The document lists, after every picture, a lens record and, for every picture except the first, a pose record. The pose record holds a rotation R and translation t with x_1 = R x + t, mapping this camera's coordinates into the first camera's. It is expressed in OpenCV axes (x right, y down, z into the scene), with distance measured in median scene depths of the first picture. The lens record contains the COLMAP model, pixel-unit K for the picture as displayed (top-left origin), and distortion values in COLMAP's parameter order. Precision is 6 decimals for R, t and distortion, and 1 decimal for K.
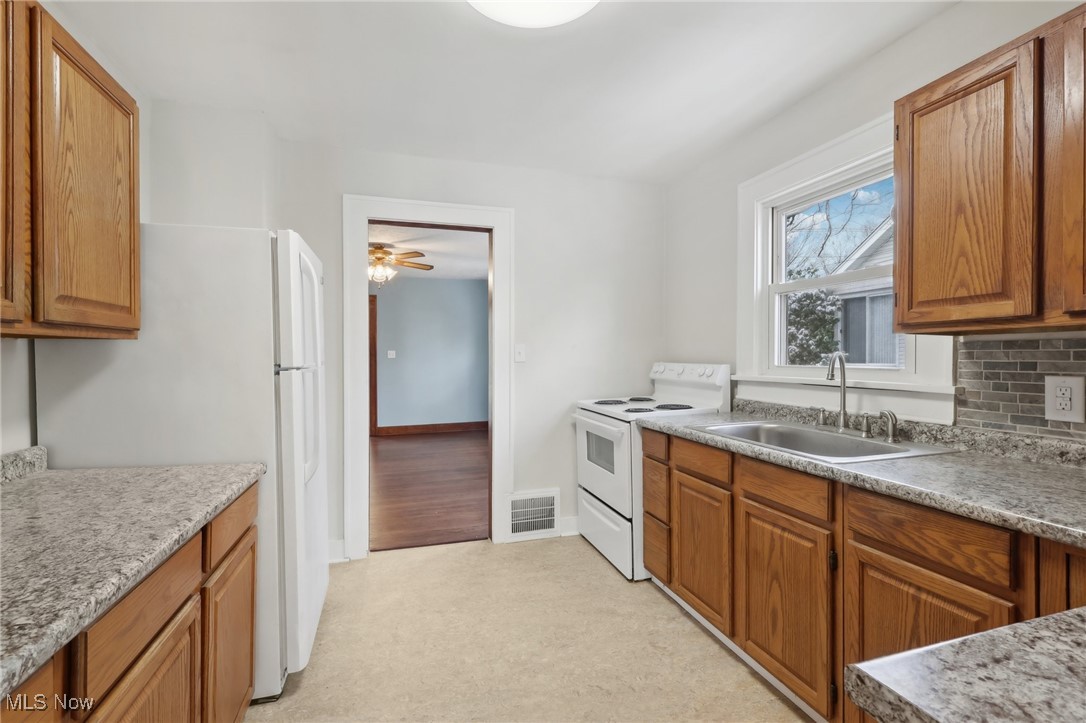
lens RADIAL K [[499.0, 0, 542.2], [0, 499.0, 356.6], [0, 0, 1]] dist [-0.004203, 0.000233]
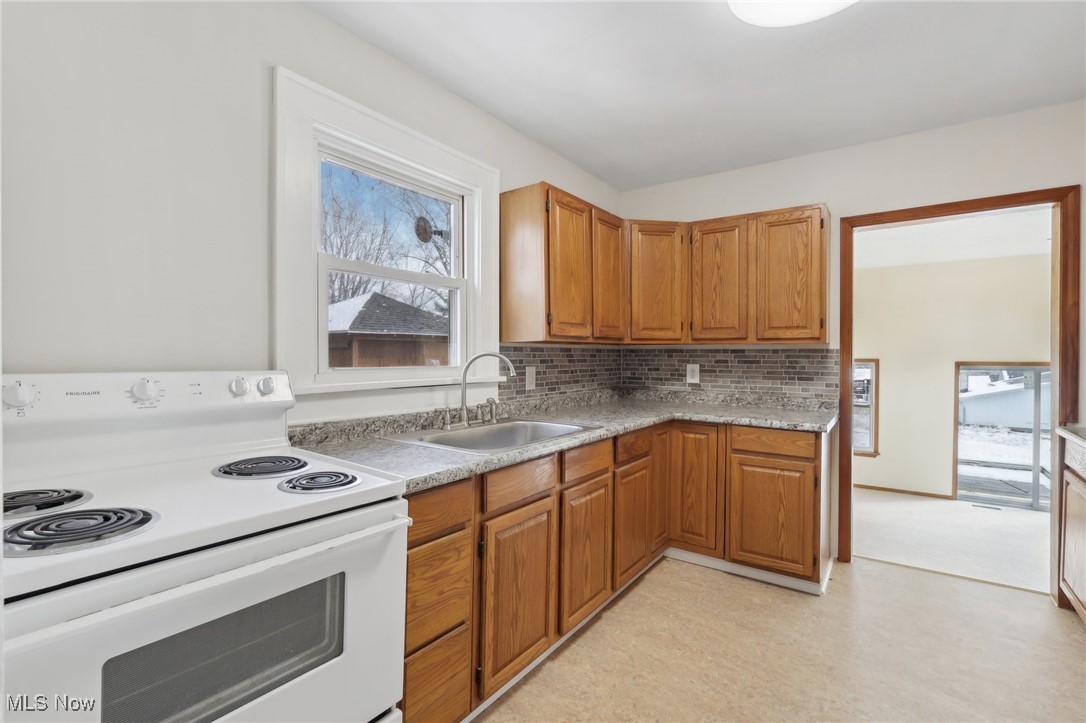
lens RADIAL K [[499.0, 0, 538.0], [0, 499.0, 361.4], [0, 0, 1]] dist [-0.004203, 0.000233]
pose [[-0.606623, -0.008561, 0.794944, -0.411302], [-0.001014, 0.999950, 0.009996, 0.000557], [-0.794989, 0.005258, -0.606601, 1.757058]]
